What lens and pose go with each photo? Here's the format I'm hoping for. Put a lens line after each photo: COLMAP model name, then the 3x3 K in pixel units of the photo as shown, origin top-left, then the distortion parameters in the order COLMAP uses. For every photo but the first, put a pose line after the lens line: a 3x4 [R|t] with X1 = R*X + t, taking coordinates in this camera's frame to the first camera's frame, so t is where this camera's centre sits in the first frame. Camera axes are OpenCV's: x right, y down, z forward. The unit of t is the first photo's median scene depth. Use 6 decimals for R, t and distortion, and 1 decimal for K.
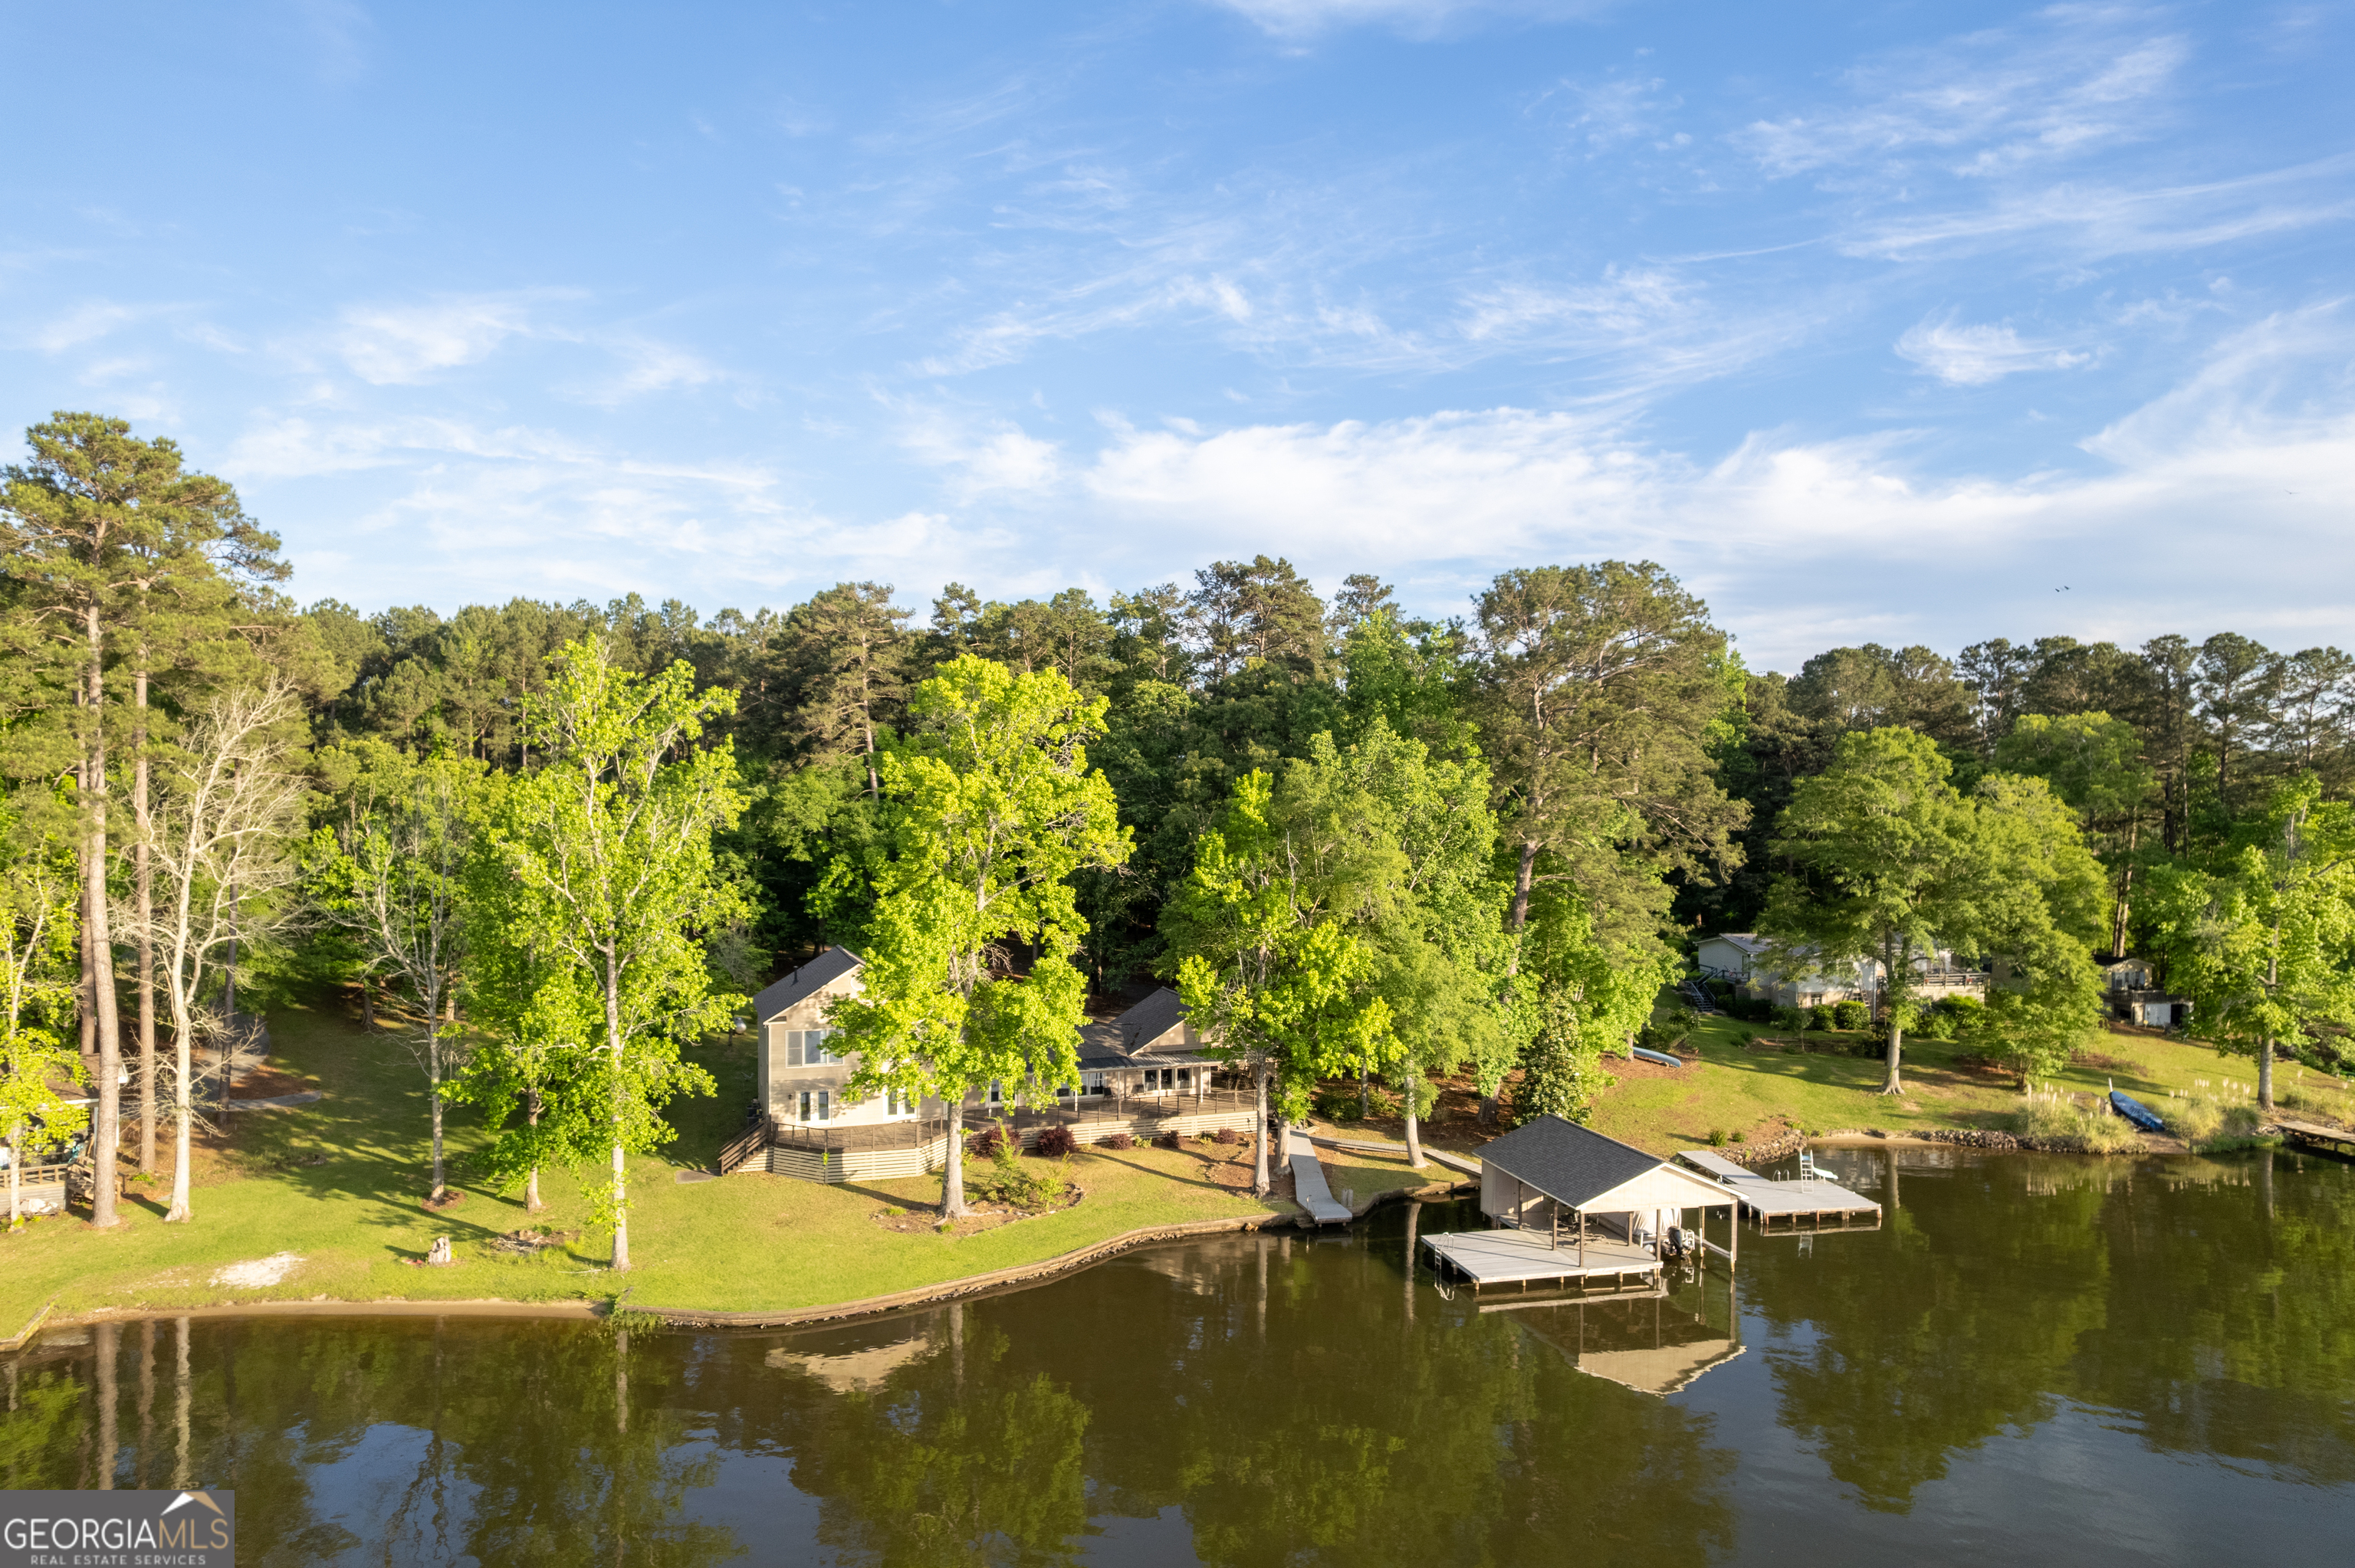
lens RADIAL K [[1493.2, 0, 1173.9], [0, 1493.2, 795.6], [0, 0, 1]] dist [-0.050897, 0.000521]
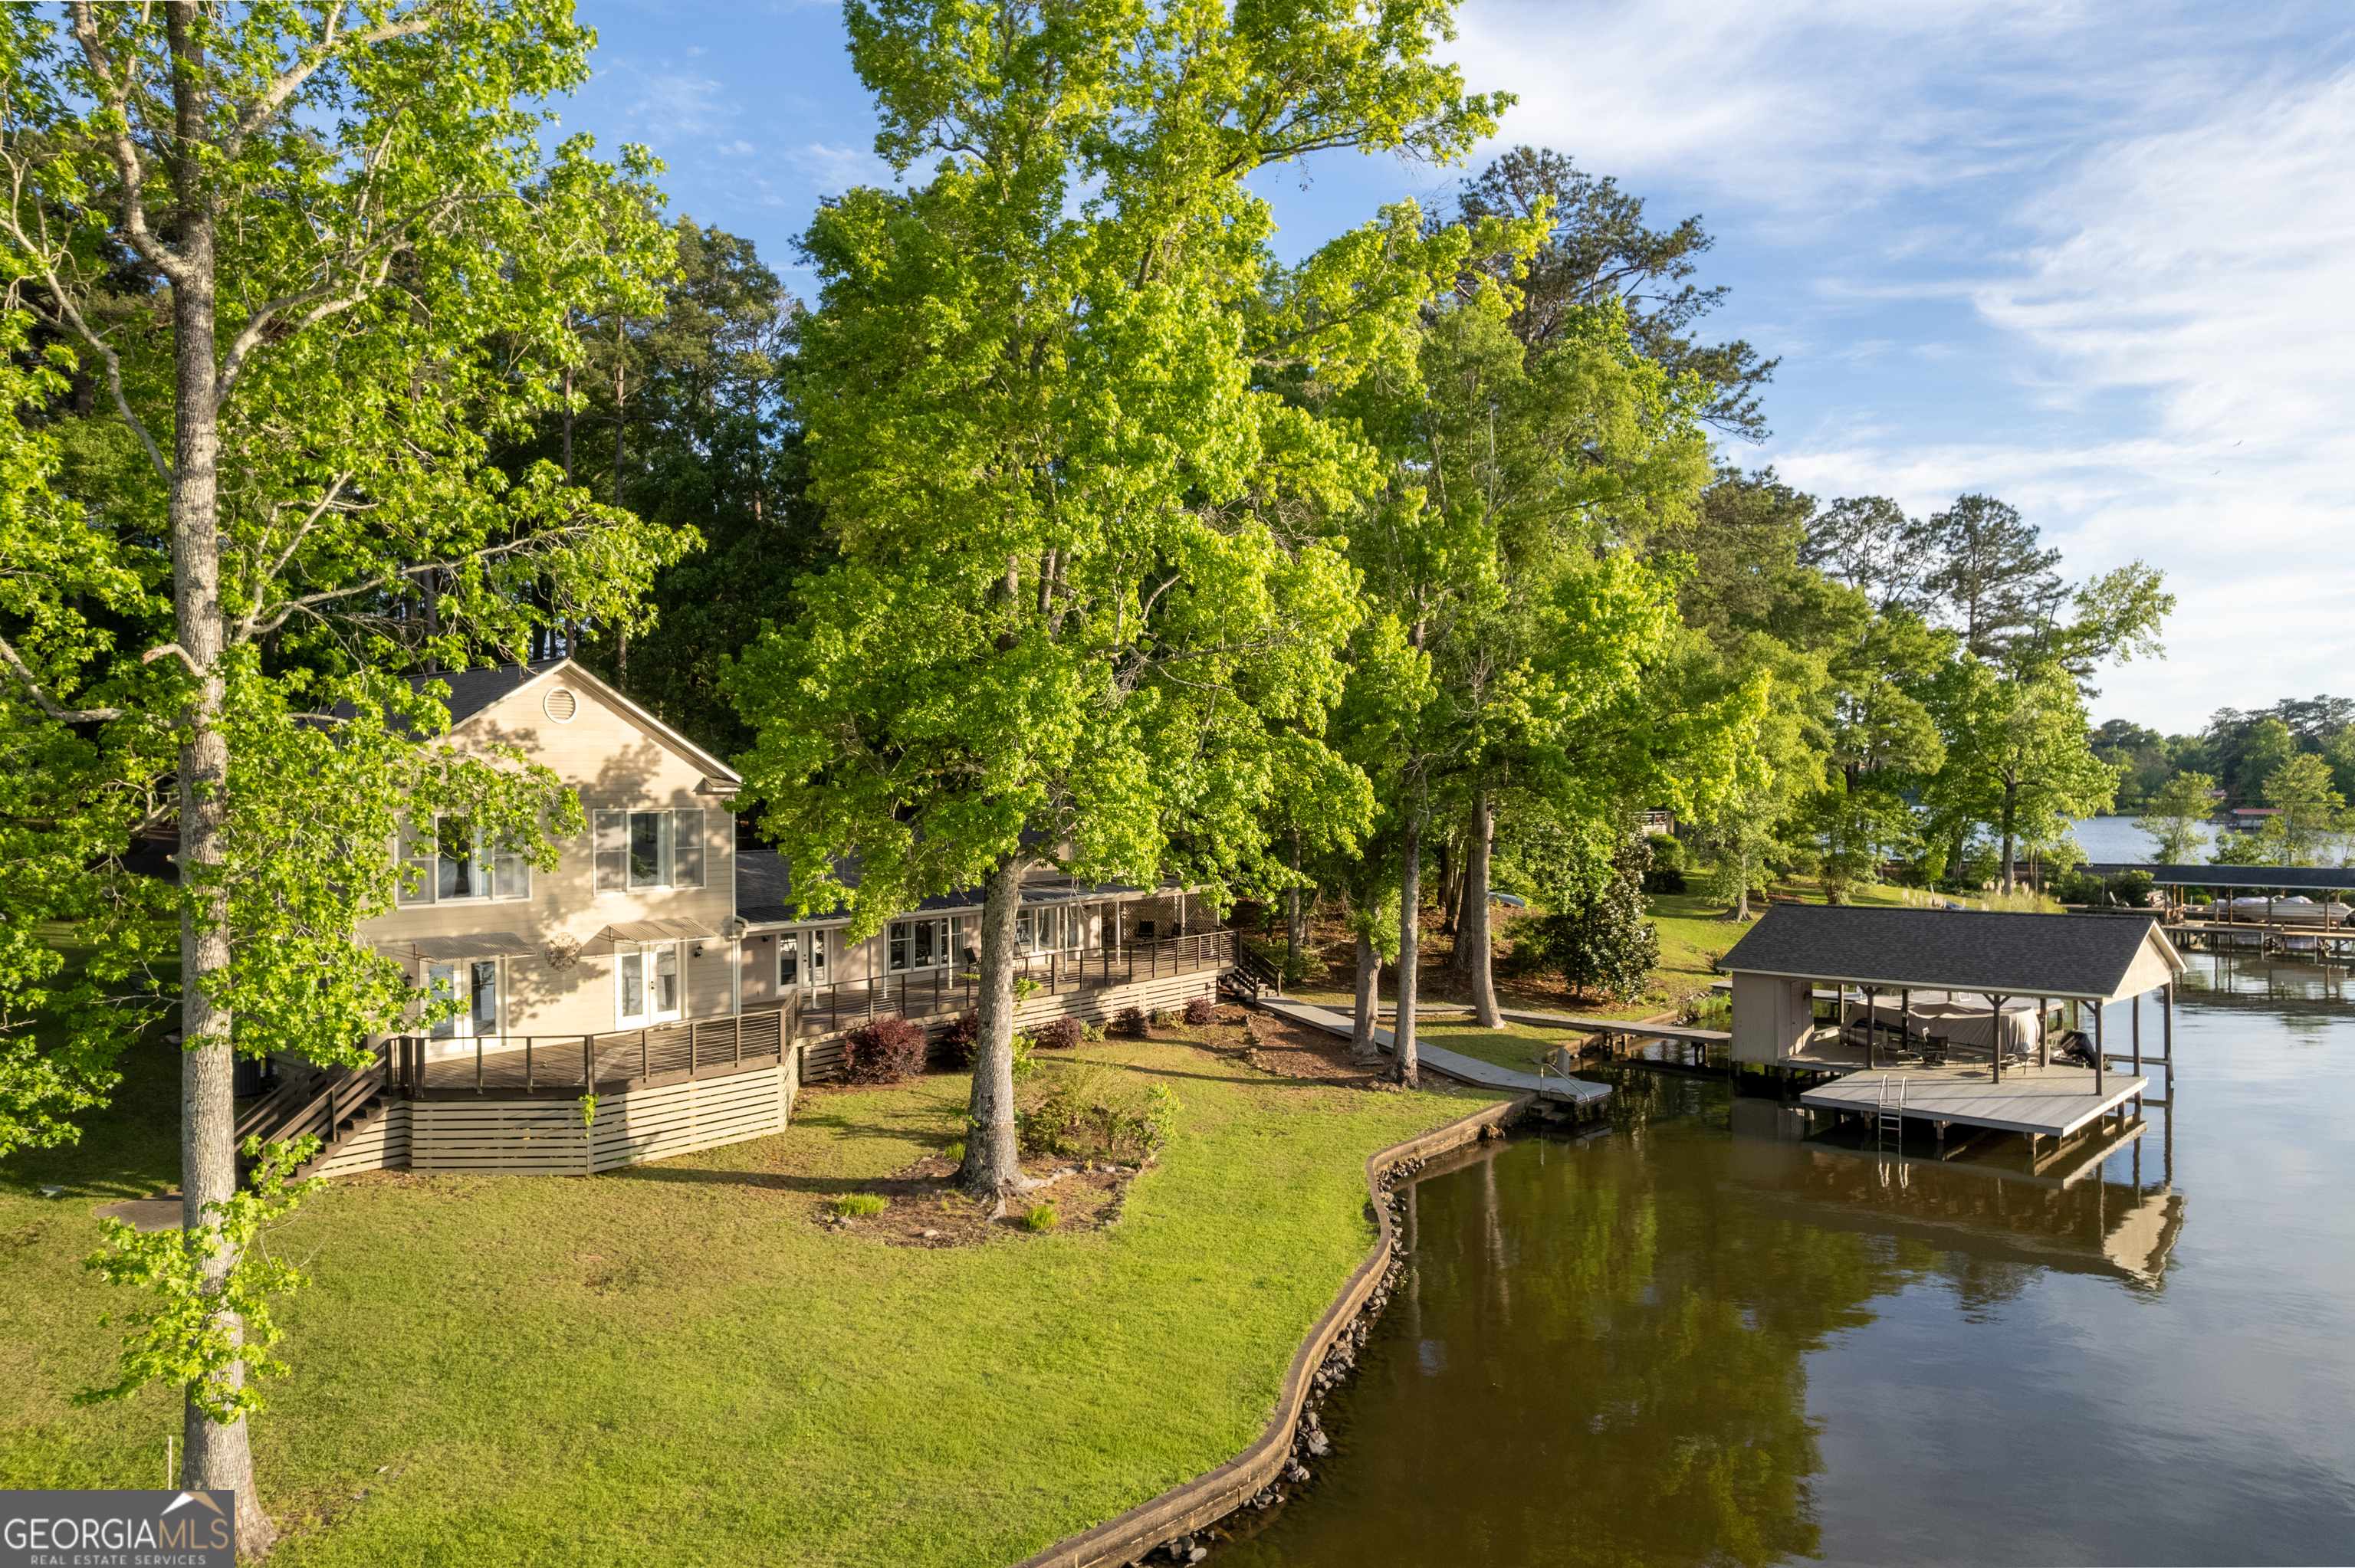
lens RADIAL K [[1502.3, 0, 1172.5], [0, 1502.3, 794.6], [0, 0, 1]] dist [-0.080984, 0.076487]
pose [[0.841504, -0.006324, 0.540214, -0.311202], [0.005396, 0.999980, 0.003301, 0.159114], [-0.540224, 0.000137, 0.841521, 0.581237]]
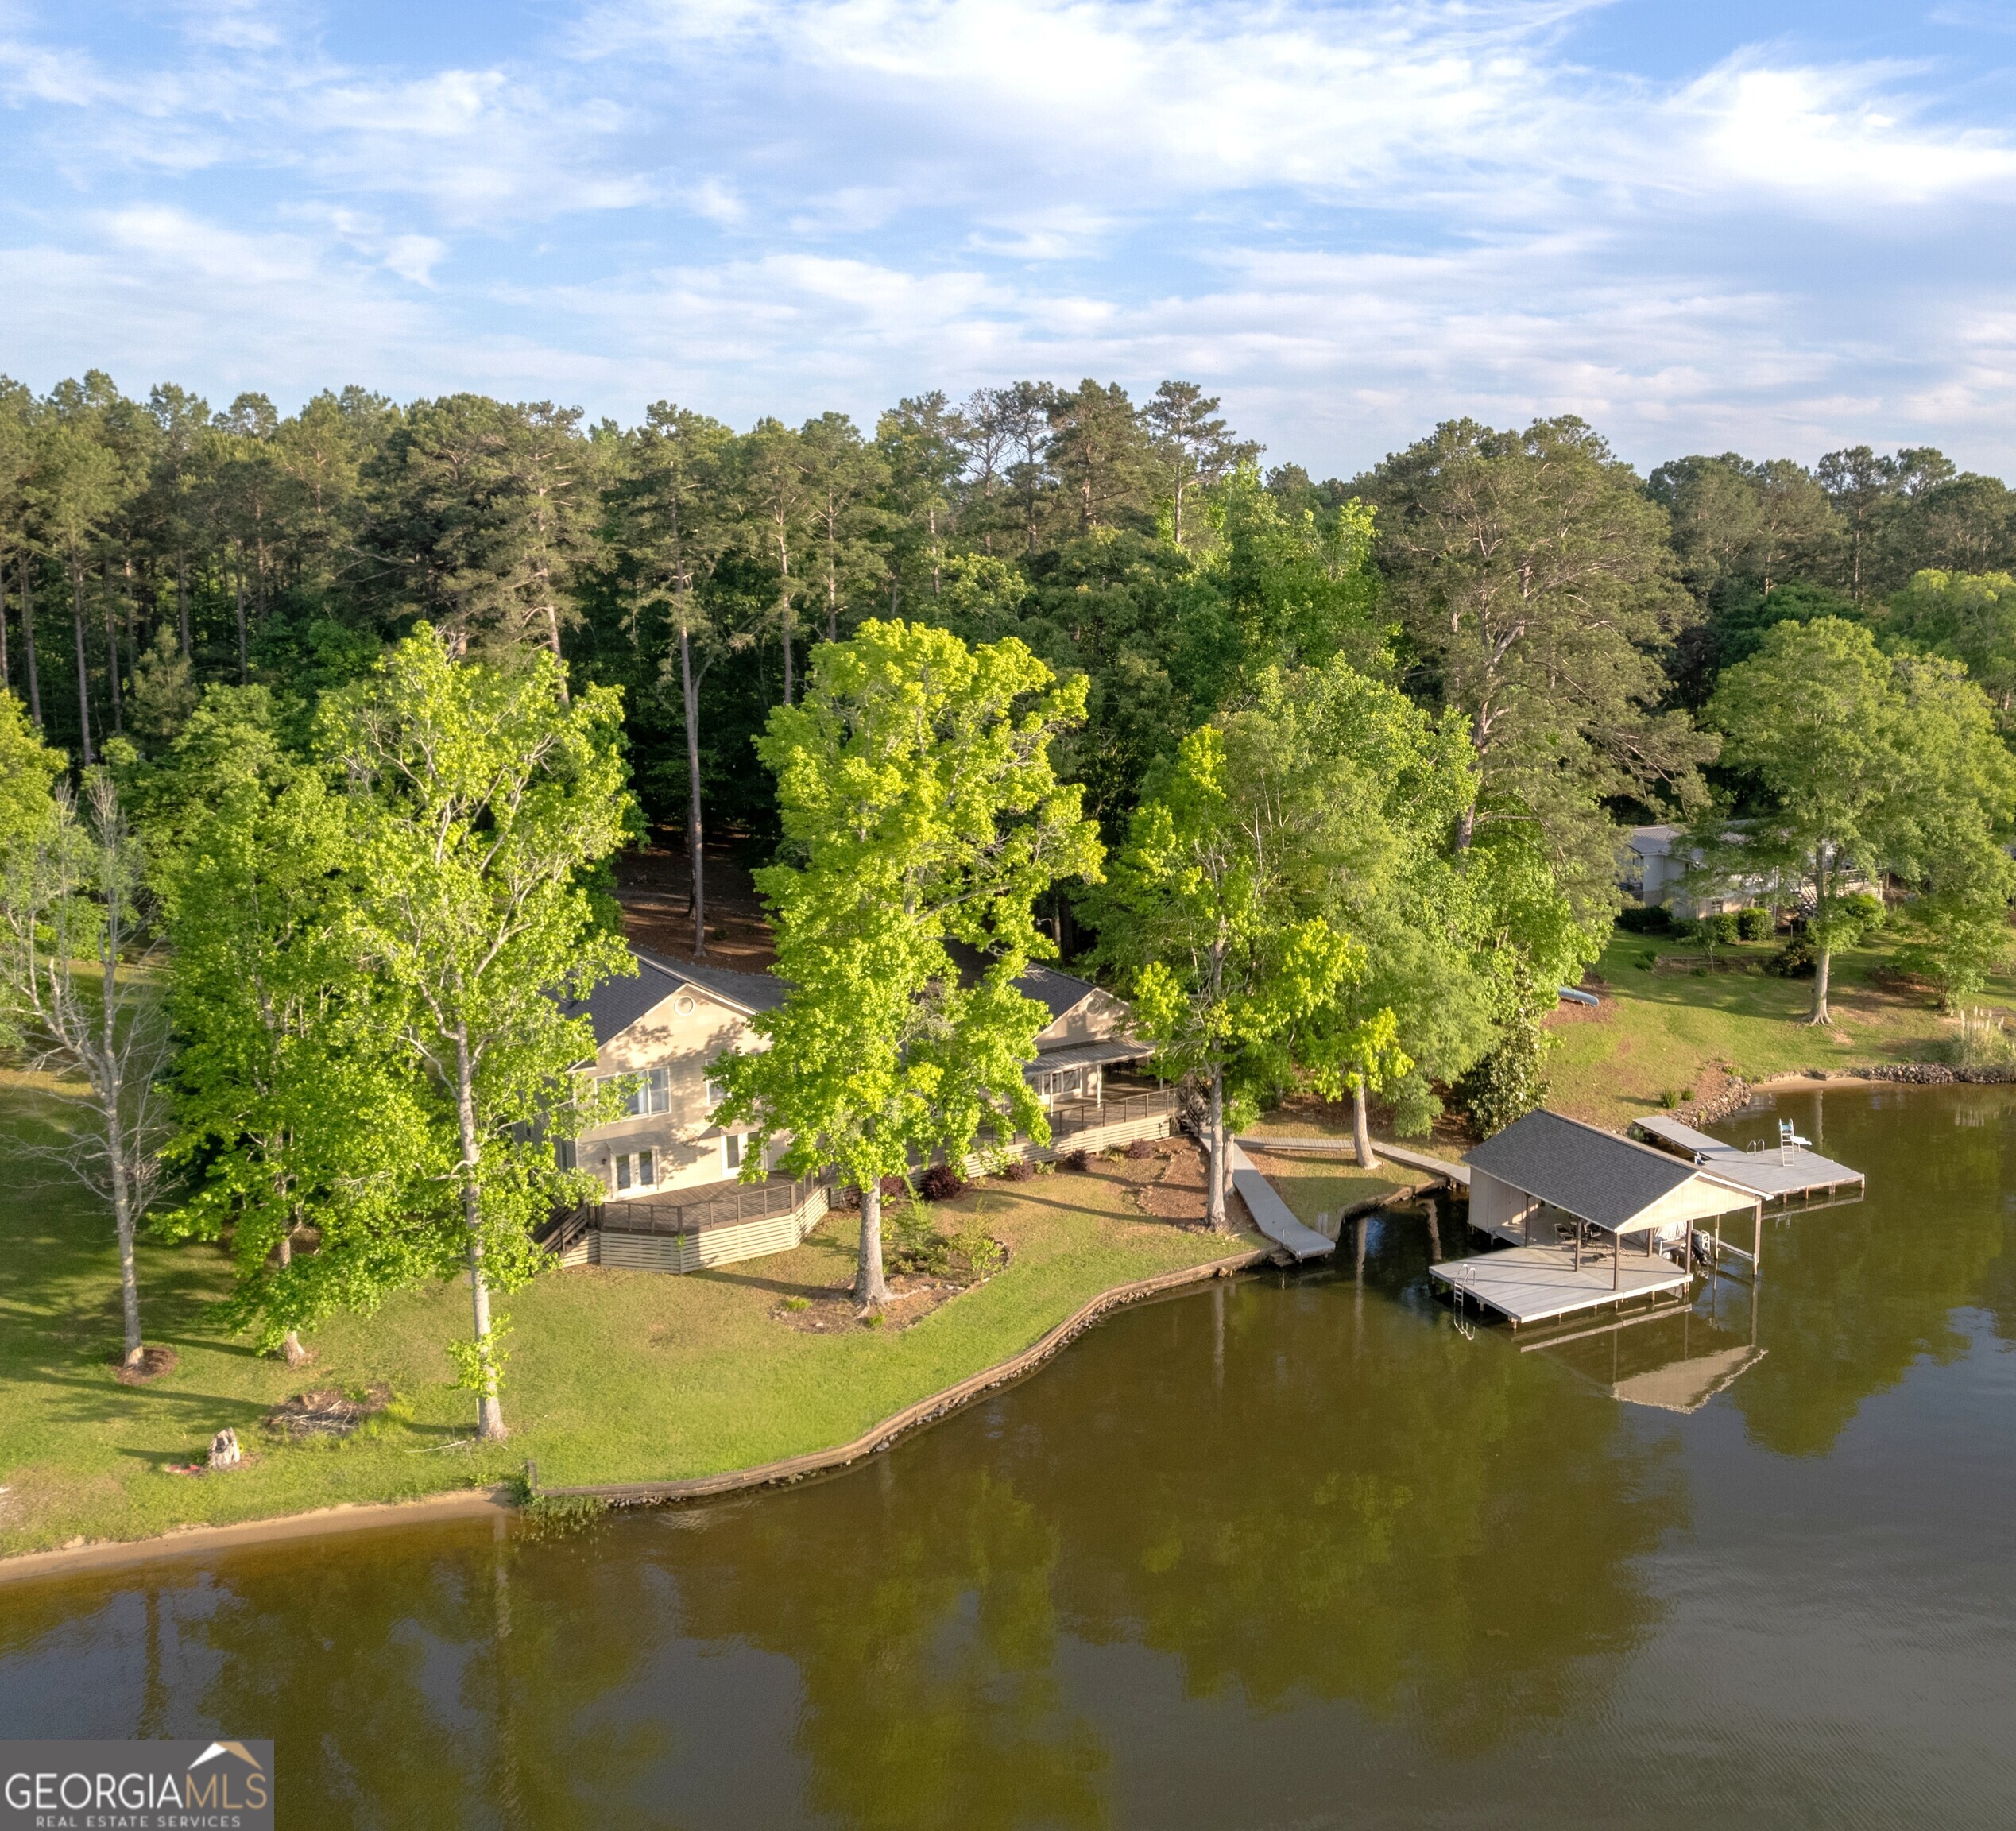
lens RADIAL K [[2018.2, 0, 1369.5], [0, 2018.2, 779.0], [0, 0, 1]] dist [-0.060731, 0.041712]
pose [[0.944423, -0.035330, 0.326829, -0.224377], [-0.006229, 0.992106, 0.125245, -0.128701], [-0.328674, -0.120320, 0.936748, -0.072177]]
